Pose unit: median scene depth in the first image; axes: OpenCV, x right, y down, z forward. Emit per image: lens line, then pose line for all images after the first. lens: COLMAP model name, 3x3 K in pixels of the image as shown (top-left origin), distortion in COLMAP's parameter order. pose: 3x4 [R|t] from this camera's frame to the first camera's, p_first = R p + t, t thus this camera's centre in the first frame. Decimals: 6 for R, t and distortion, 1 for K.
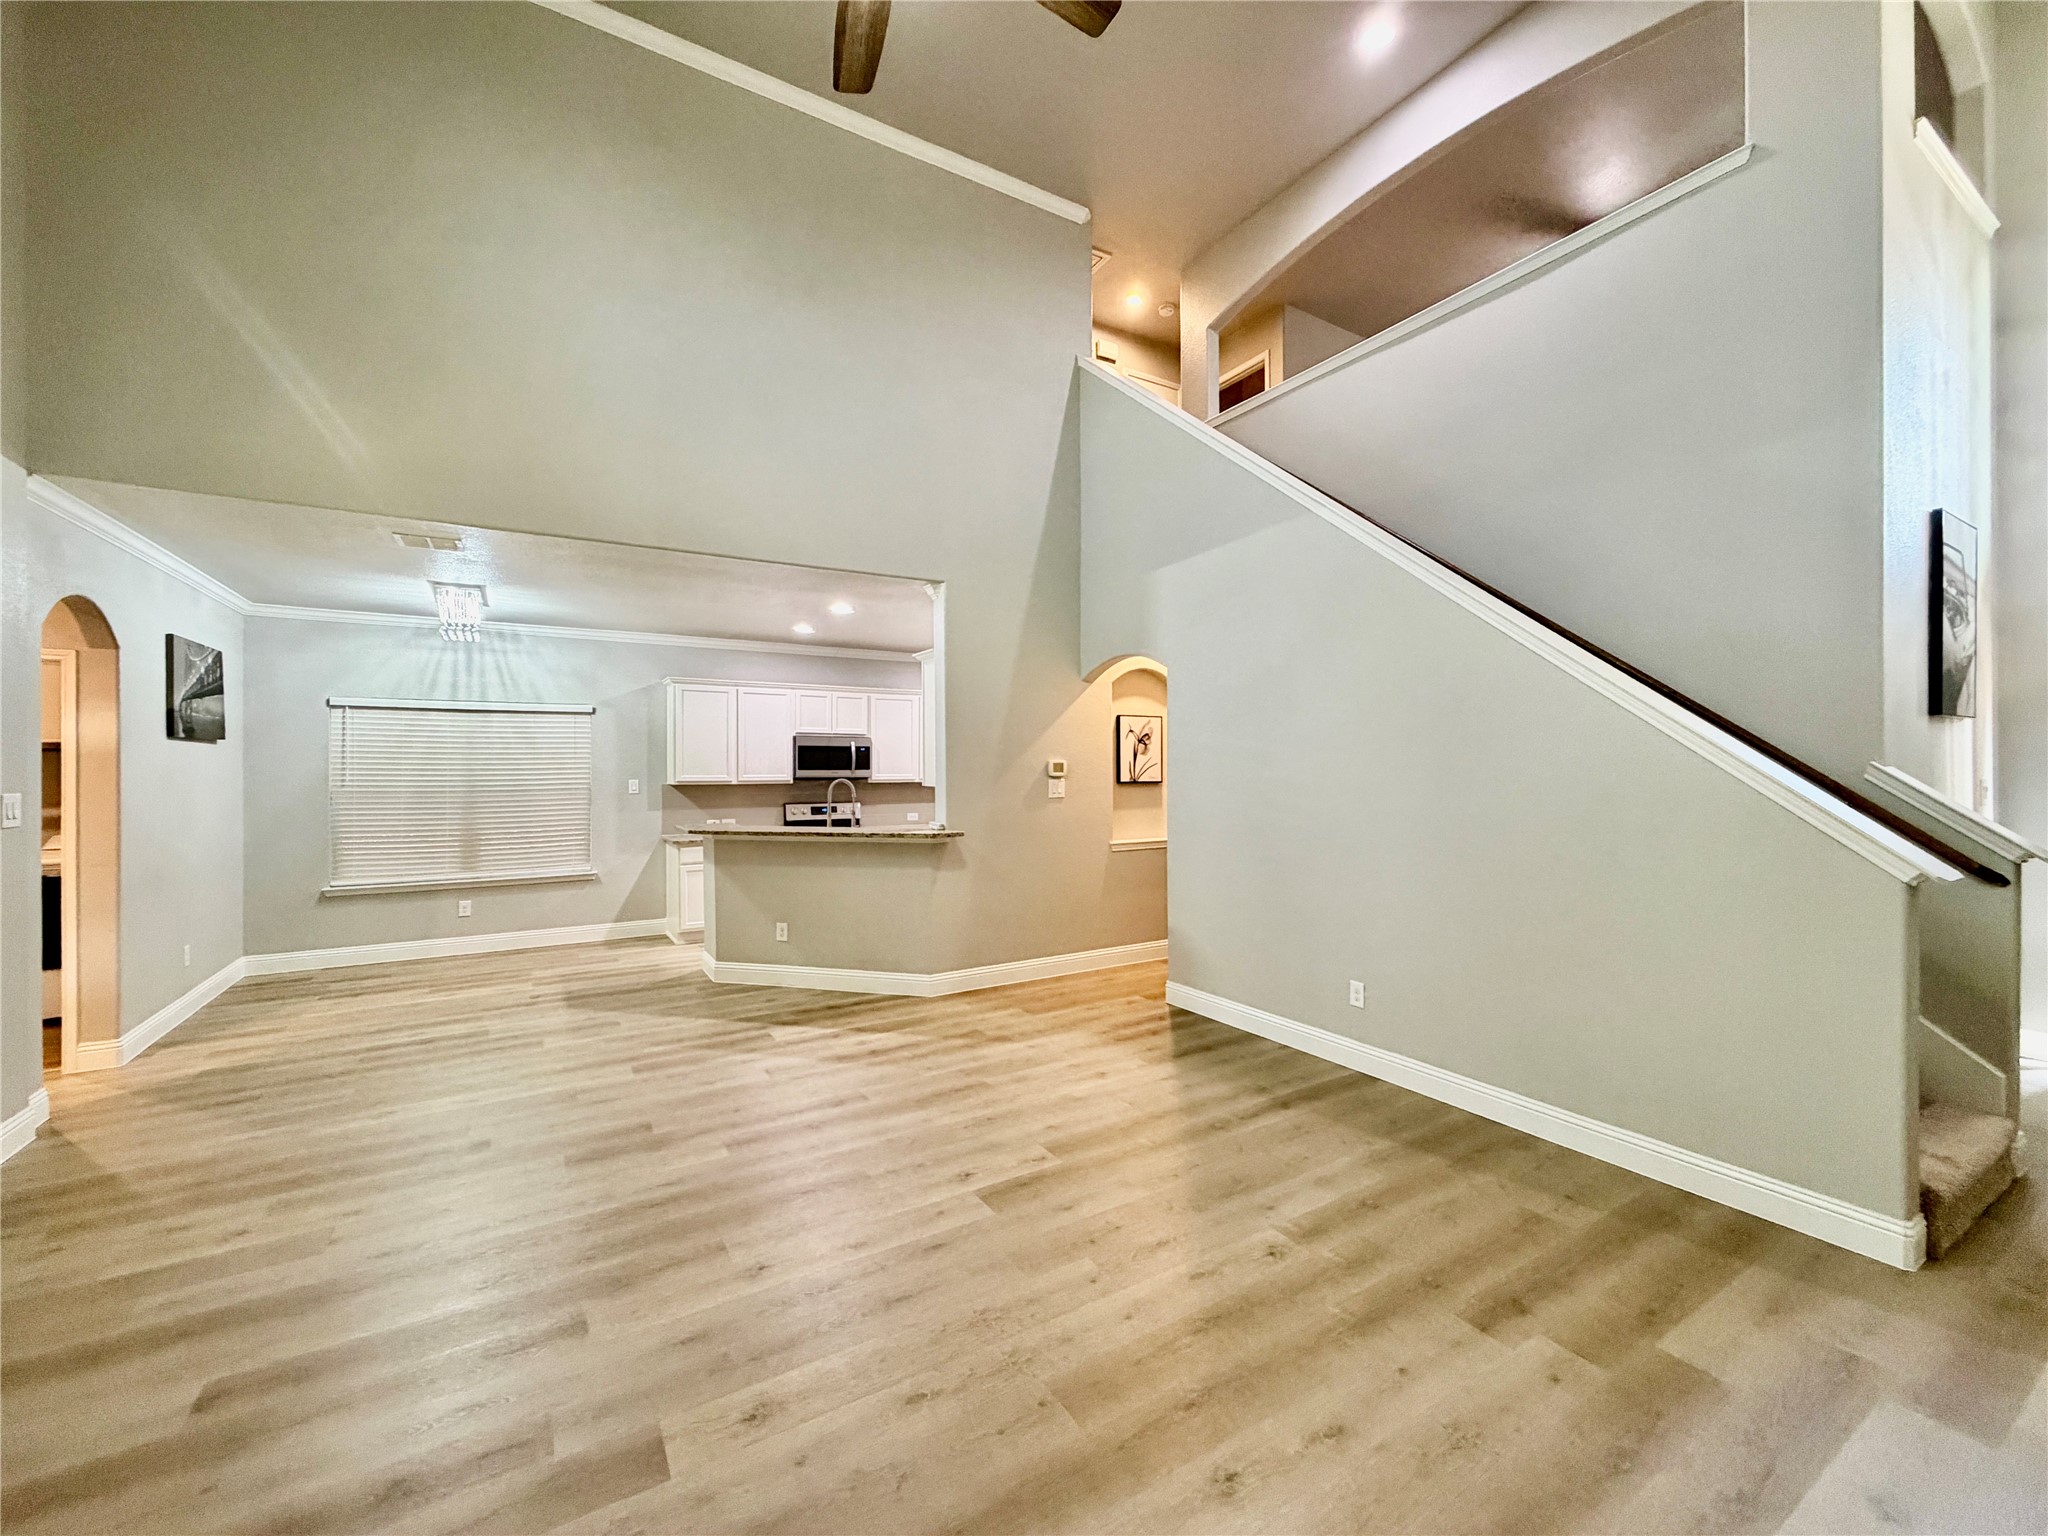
lens RADIAL K [[815.8, 0, 1017.3], [0, 815.8, 765.4], [0, 0, 1]] dist [0.000211, 0.000375]
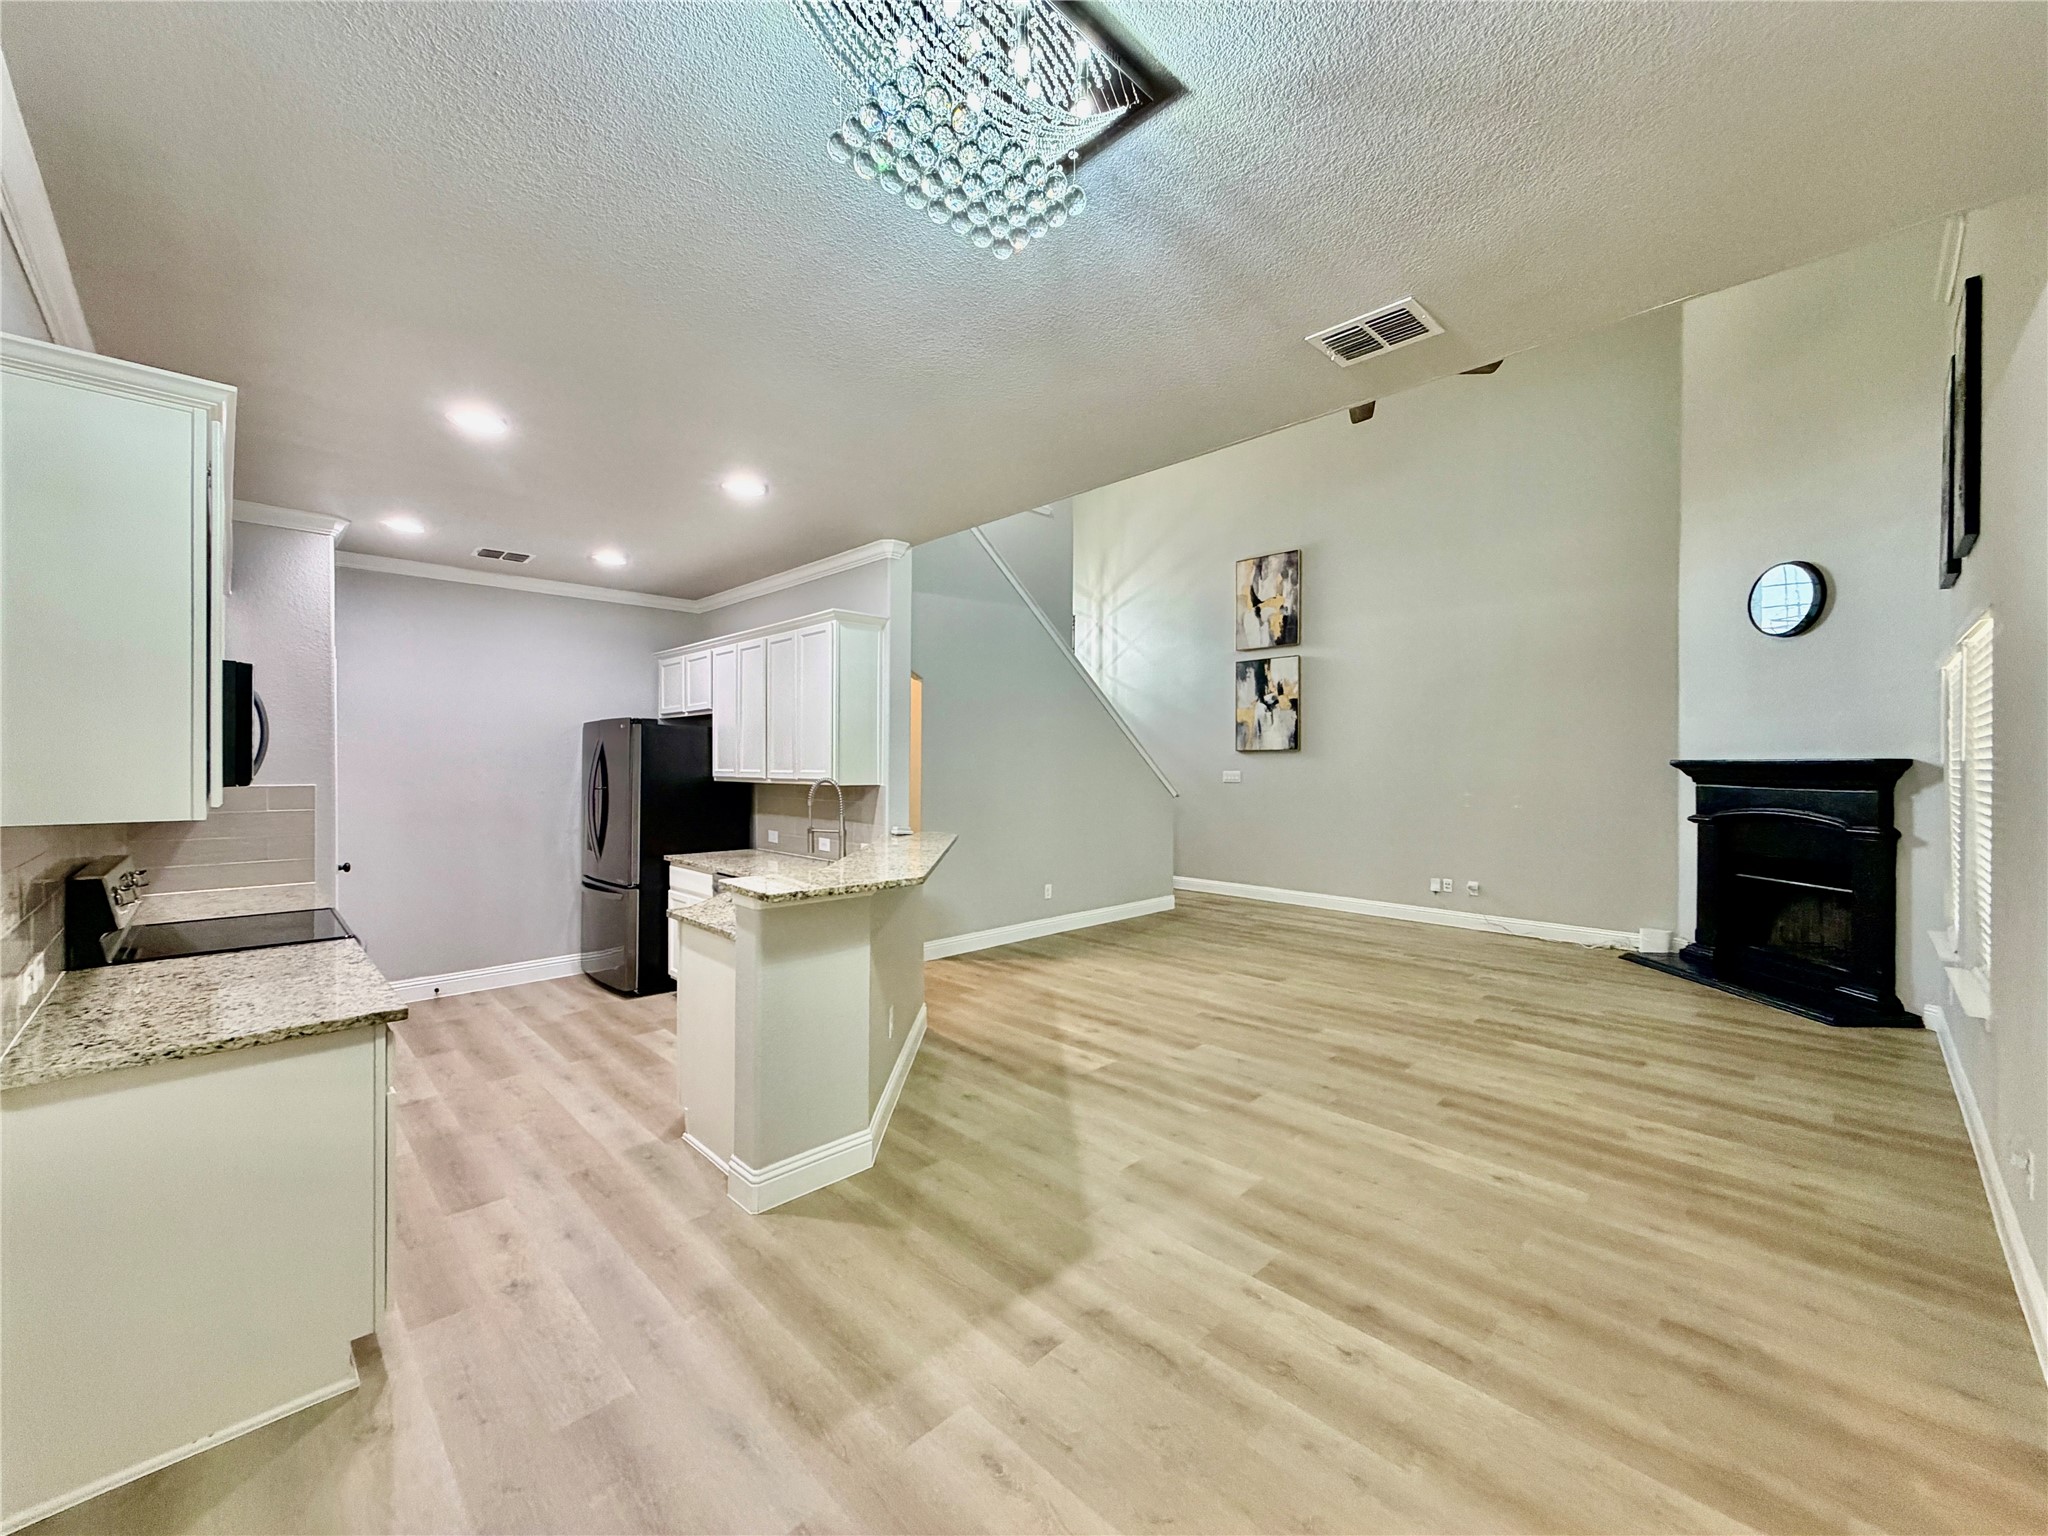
lens RADIAL K [[815.8, 0, 1018.0], [0, 815.8, 767.3], [0, 0, 1]] dist [0.000211, 0.000375]
pose [[-0.227262, -0.000720, 0.973833, -1.194799], [-0.003125, 0.999995, 0.000010, 0.010498], [-0.973829, -0.003041, -0.227264, 1.358957]]
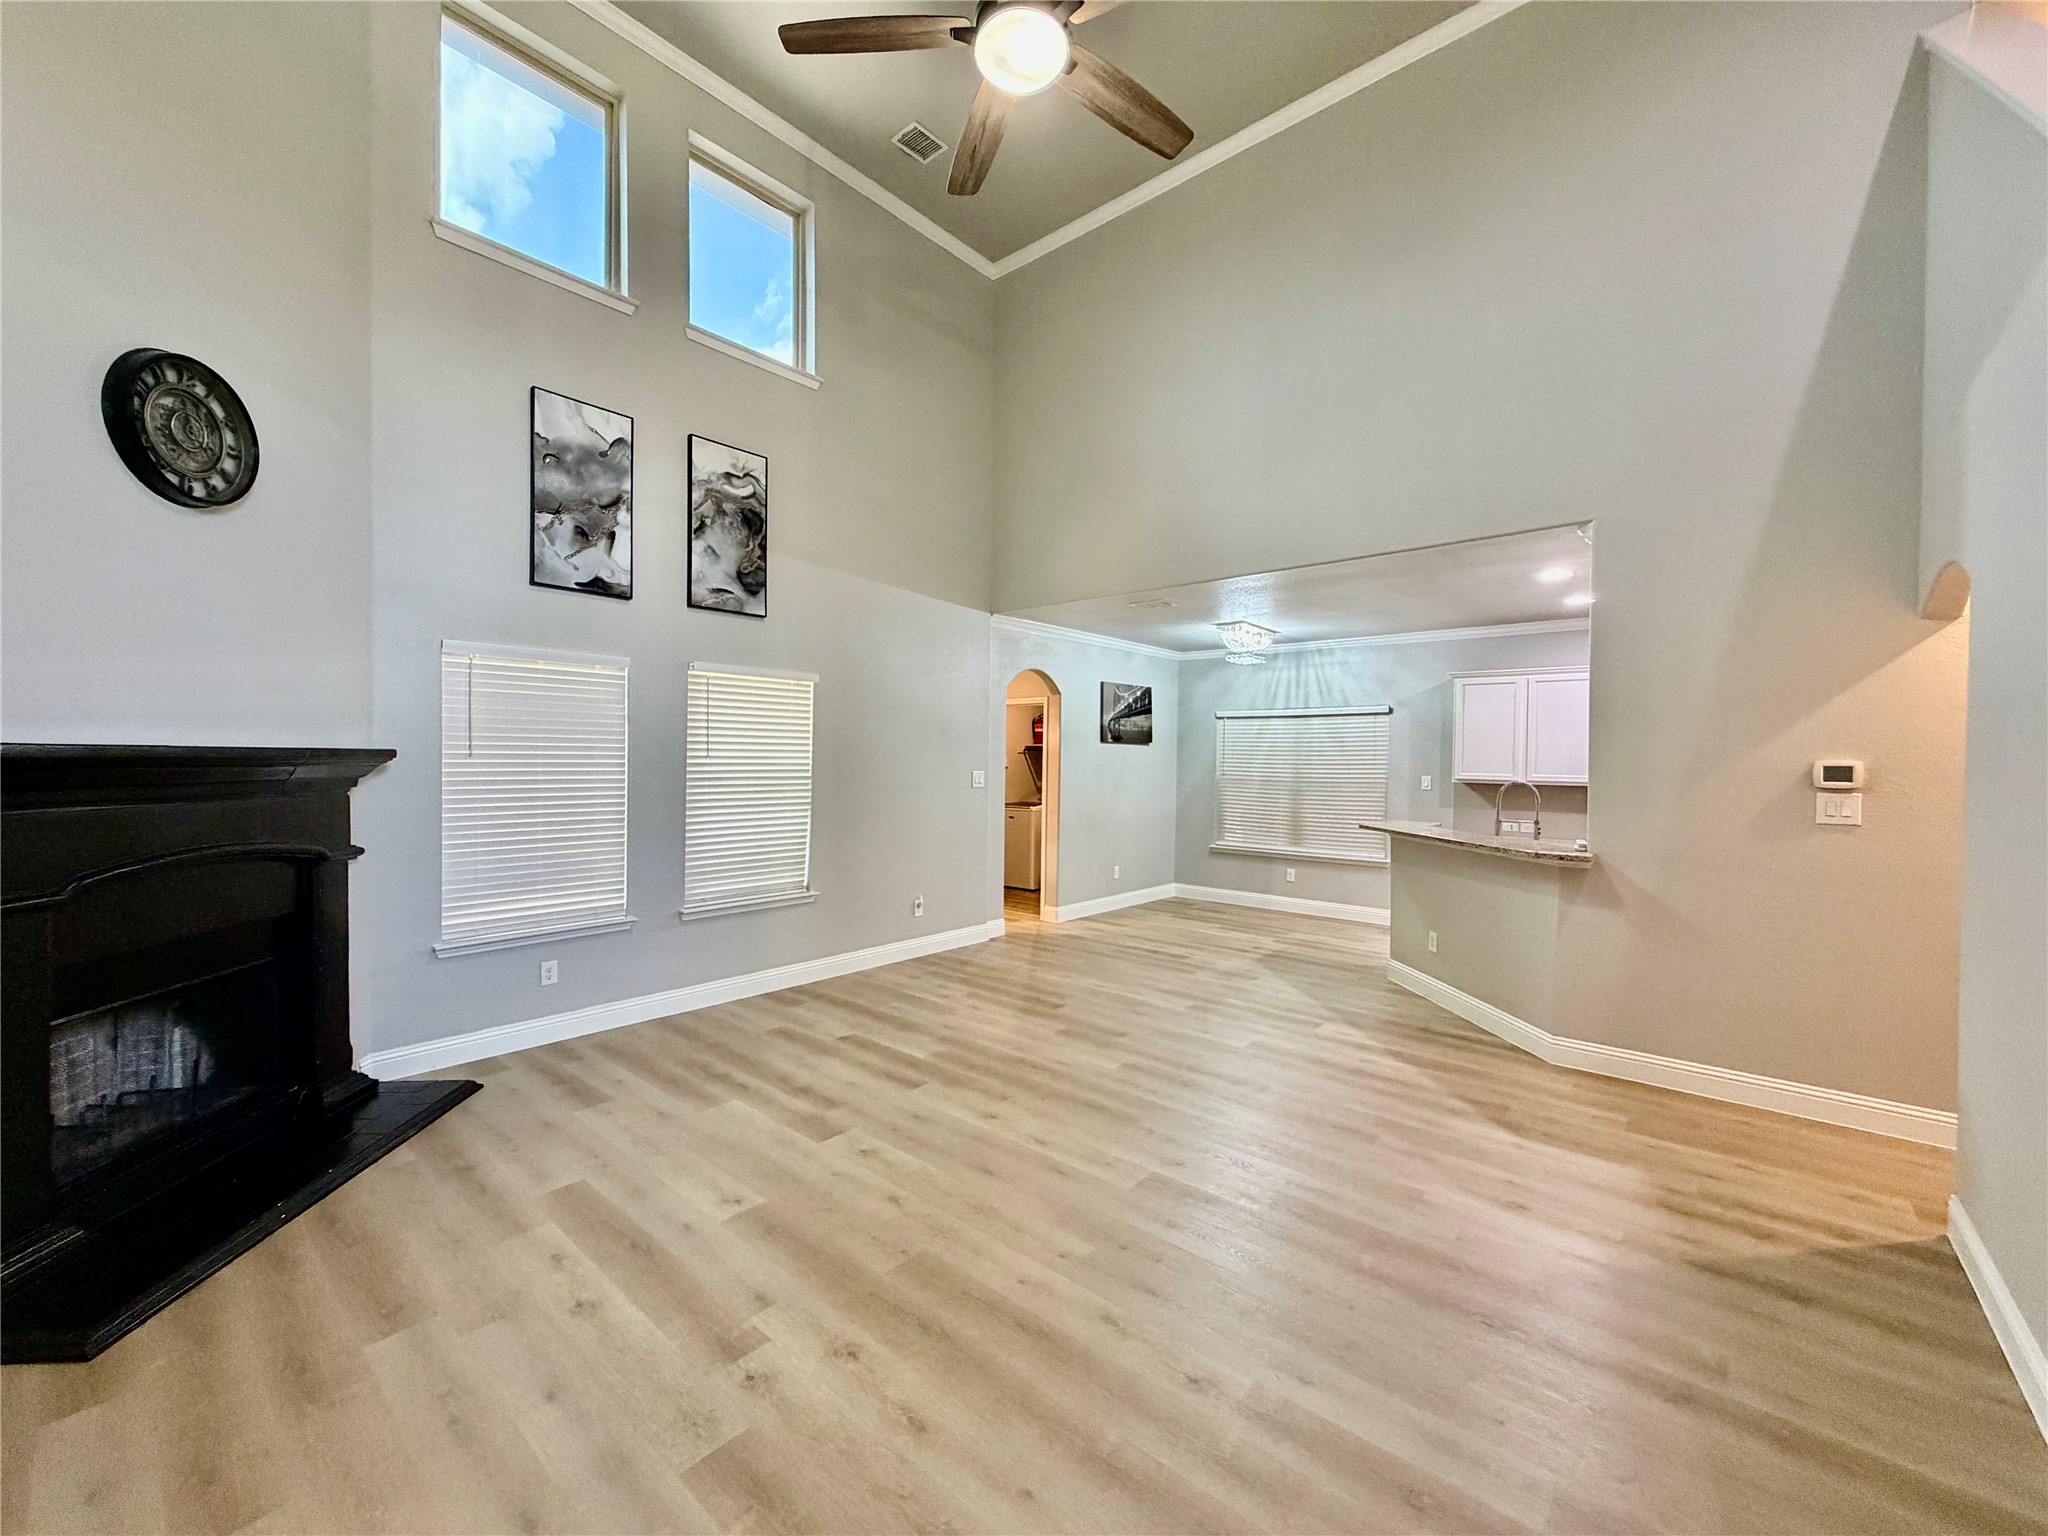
lens RADIAL K [[815.8, 0, 1018.8], [0, 815.8, 765.8], [0, 0, 1]] dist [0.000211, 0.000375]
pose [[0.306193, 0.016059, -0.951834, 0.583843], [-0.010591, 0.999853, 0.013462, -0.006400], [0.951910, 0.005959, 0.306318, 0.341041]]
